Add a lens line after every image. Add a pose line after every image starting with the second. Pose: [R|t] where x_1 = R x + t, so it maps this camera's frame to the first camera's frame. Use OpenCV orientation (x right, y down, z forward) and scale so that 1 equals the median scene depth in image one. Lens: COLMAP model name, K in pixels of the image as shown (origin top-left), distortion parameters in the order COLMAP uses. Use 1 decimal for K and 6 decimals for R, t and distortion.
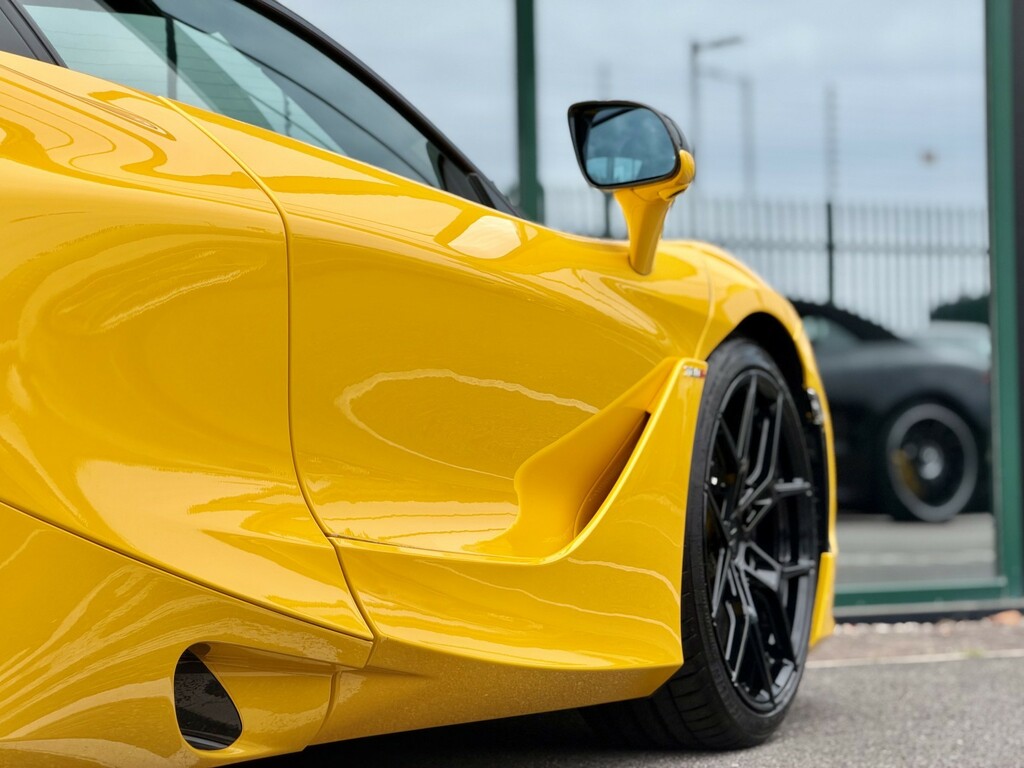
lens RADIAL K [[2991.3, 0, 510.6], [0, 2991.3, 380.9], [0, 0, 1]] dist [0.190594, 0.000000]
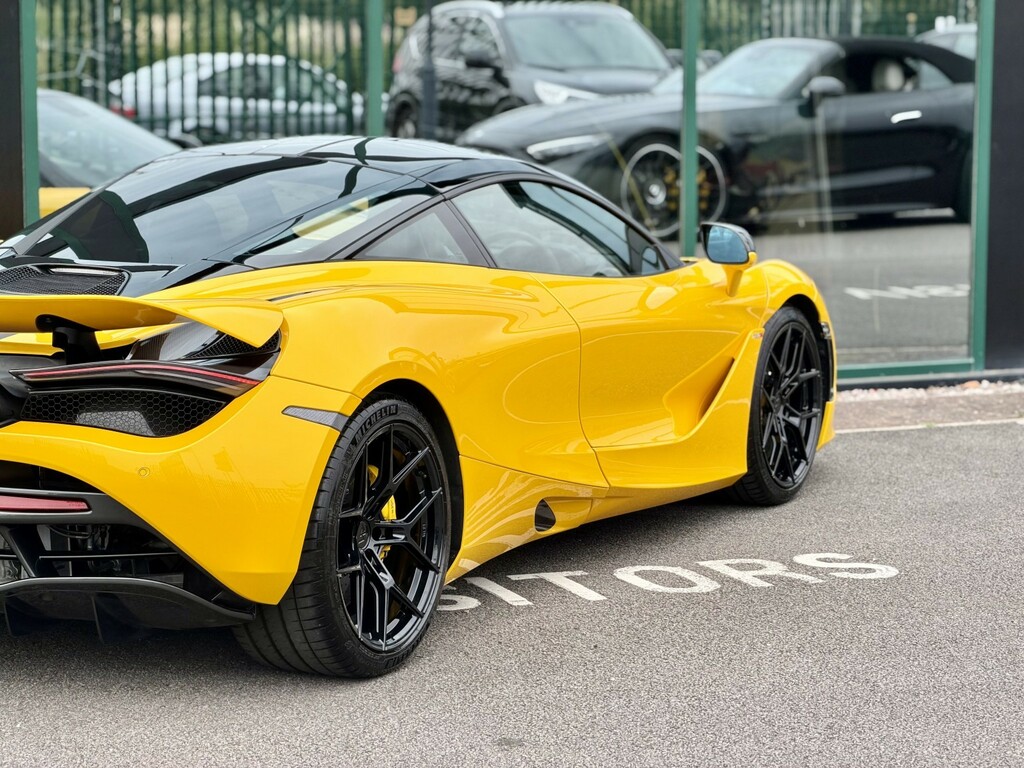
lens RADIAL K [[2991.3, 0, 504.5], [0, 2991.3, 377.6], [0, 0, 1]] dist [0.190594, 0.000000]
pose [[0.997951, 0.030111, -0.056453, 0.003364], [-0.021294, 0.988343, 0.150745, -0.270009], [0.060334, -0.149234, 0.986959, -1.030958]]
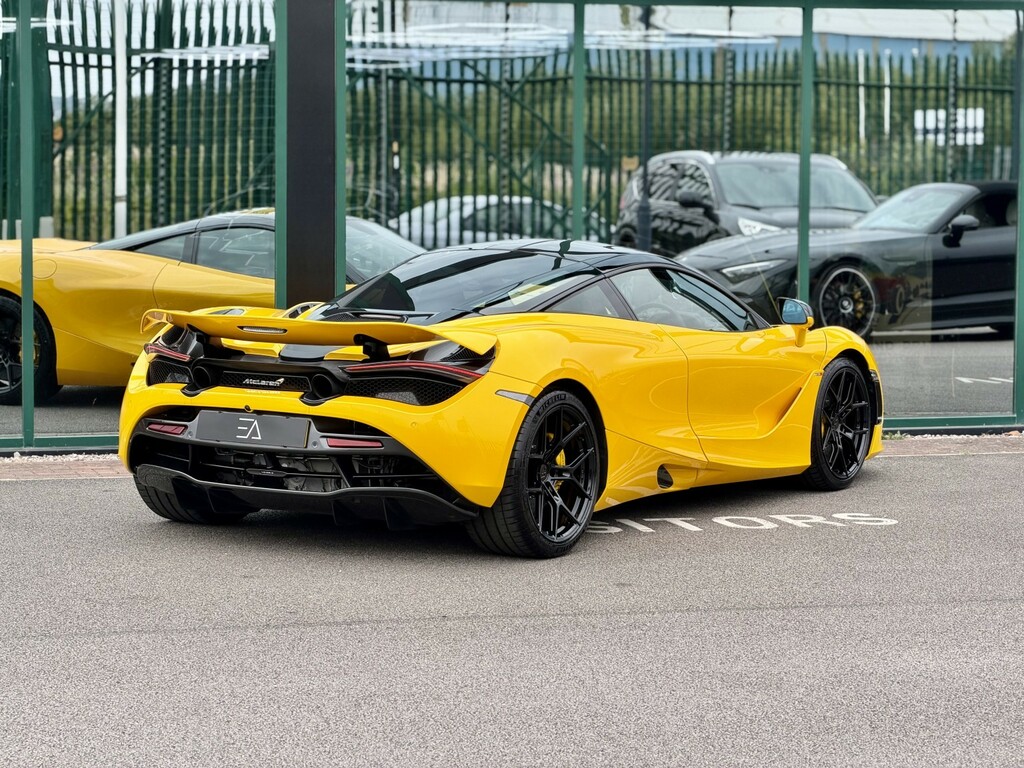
lens RADIAL K [[2991.3, 0, 502.4], [0, 2991.3, 376.9], [0, 0, 1]] dist [0.190594, 0.000000]
pose [[0.988394, 0.039553, -0.146676, 0.184418], [-0.024331, 0.994263, 0.104155, -0.303167], [0.149954, -0.099378, 0.983686, -2.048459]]
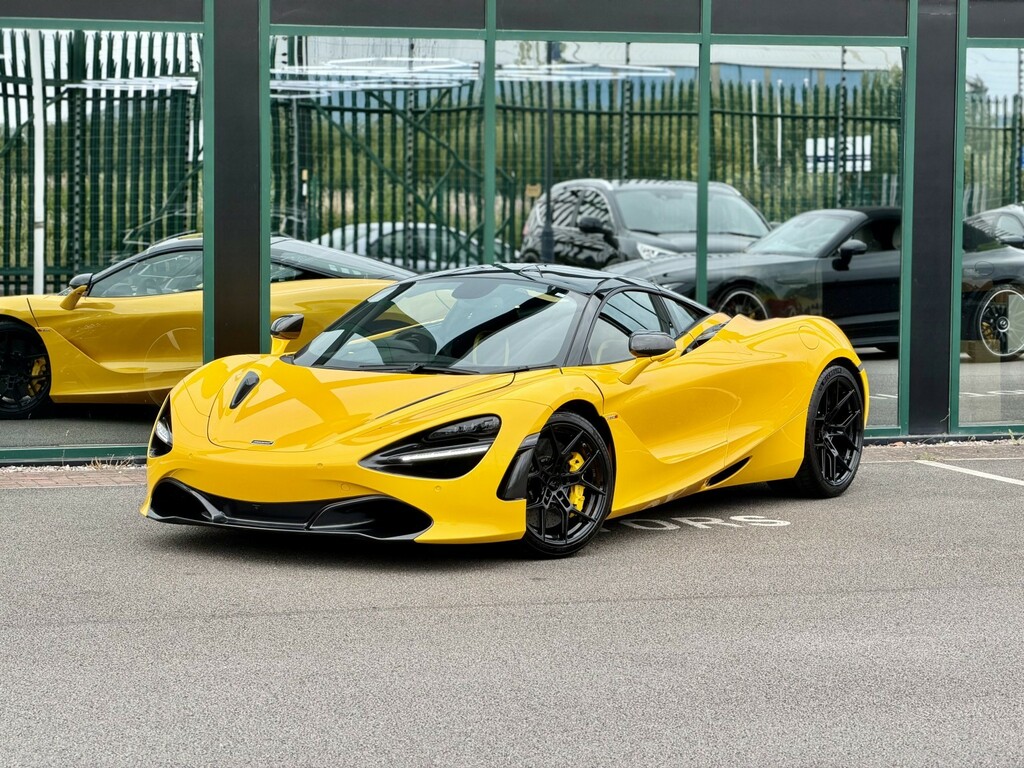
lens RADIAL K [[2991.3, 0, 511.6], [0, 2991.3, 384.1], [0, 0, 1]] dist [0.190594, 0.000000]
pose [[0.993394, 0.034941, -0.109307, 0.189582], [-0.024368, 0.995025, 0.096603, -0.308936], [0.112138, -0.093302, 0.989303, -2.251149]]
